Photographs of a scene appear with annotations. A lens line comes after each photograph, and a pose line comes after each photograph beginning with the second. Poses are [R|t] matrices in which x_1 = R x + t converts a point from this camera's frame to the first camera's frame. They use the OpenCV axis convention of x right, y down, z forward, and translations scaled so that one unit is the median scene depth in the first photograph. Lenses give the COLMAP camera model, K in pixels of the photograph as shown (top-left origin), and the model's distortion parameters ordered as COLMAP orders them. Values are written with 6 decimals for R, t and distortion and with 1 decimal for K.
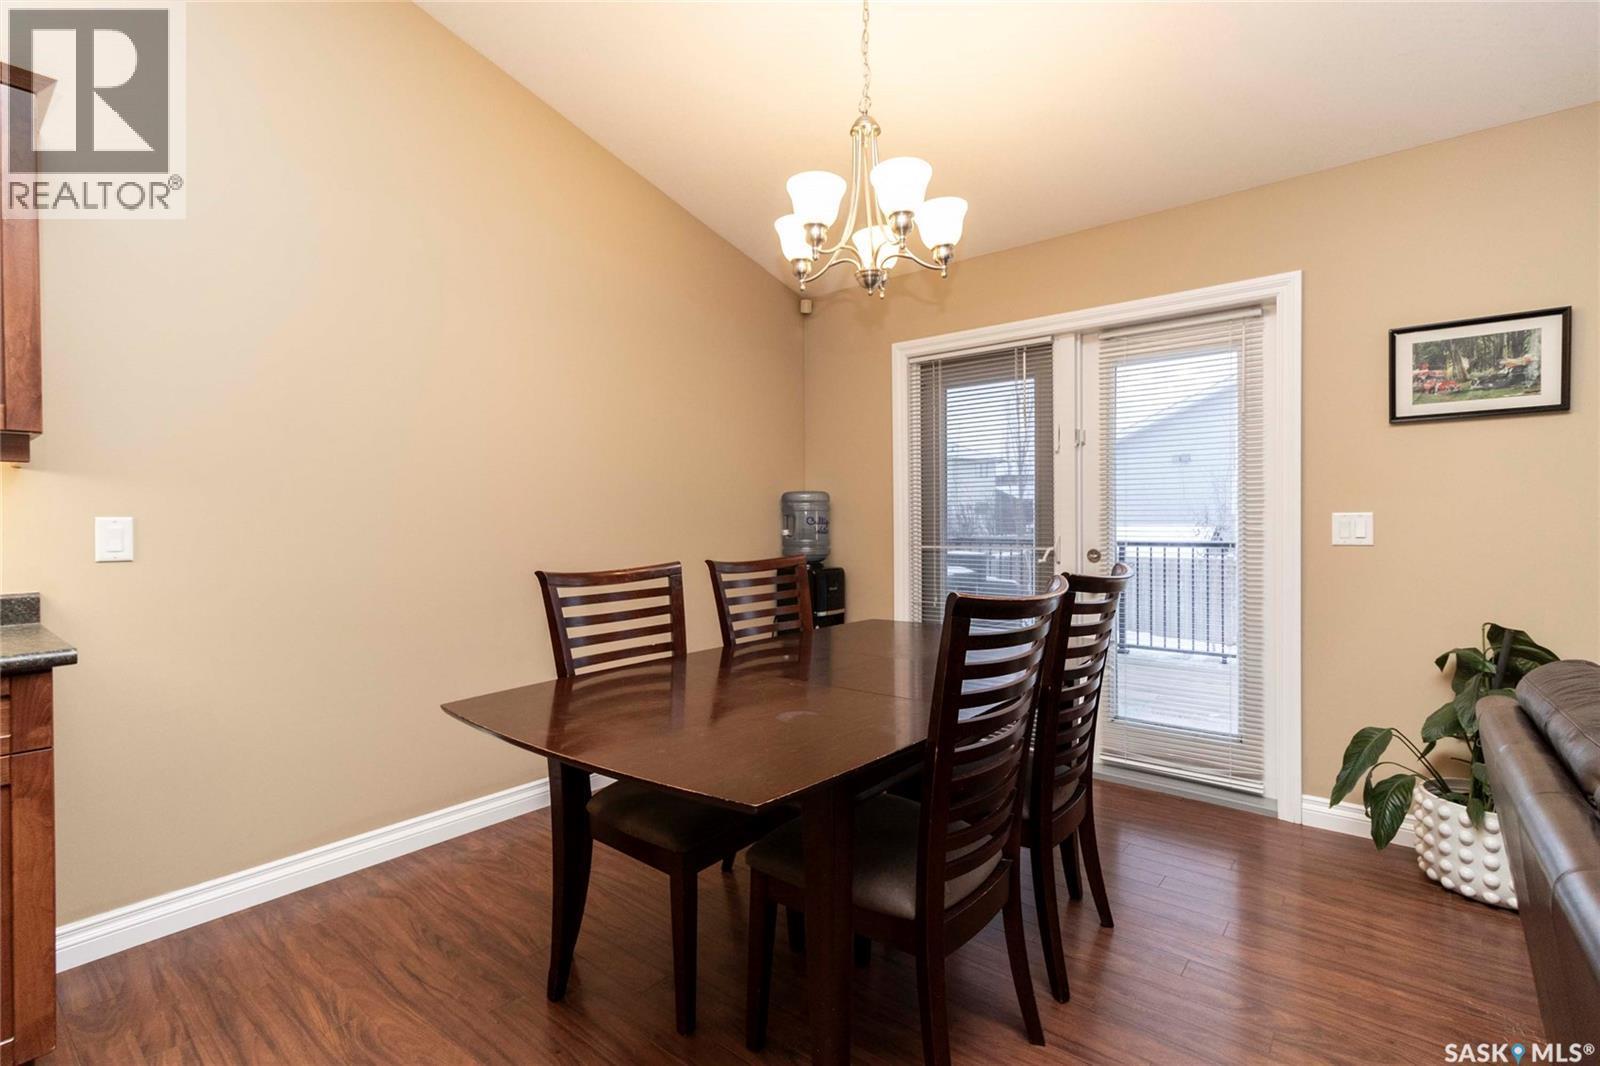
lens RADIAL K [[735.1, 0, 798.1], [0, 735.1, 520.8], [0, 0, 1]] dist [0.001151, 0.000115]
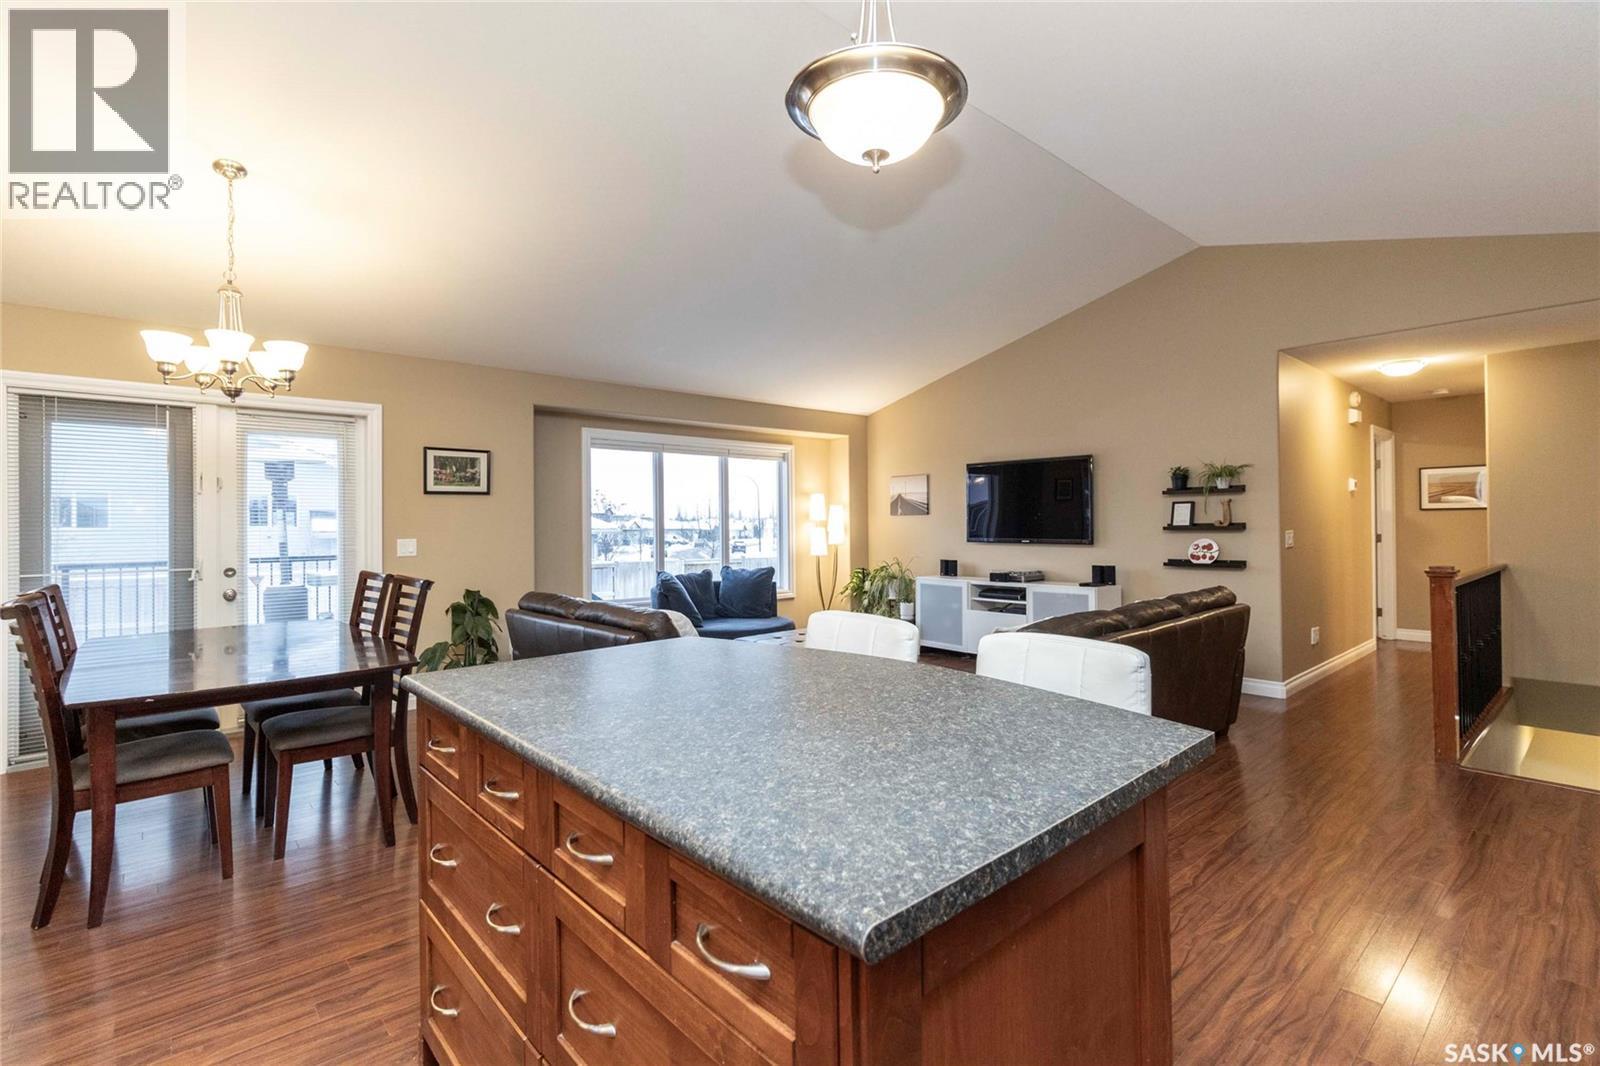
lens RADIAL K [[735.1, 0, 798.2], [0, 735.1, 522.6], [0, 0, 1]] dist [0.001151, 0.000115]
pose [[0.180617, 0.007416, 0.983525, -0.966032], [0.008125, 0.999926, -0.009032, -0.030429], [-0.983520, 0.009622, 0.180544, -0.344821]]
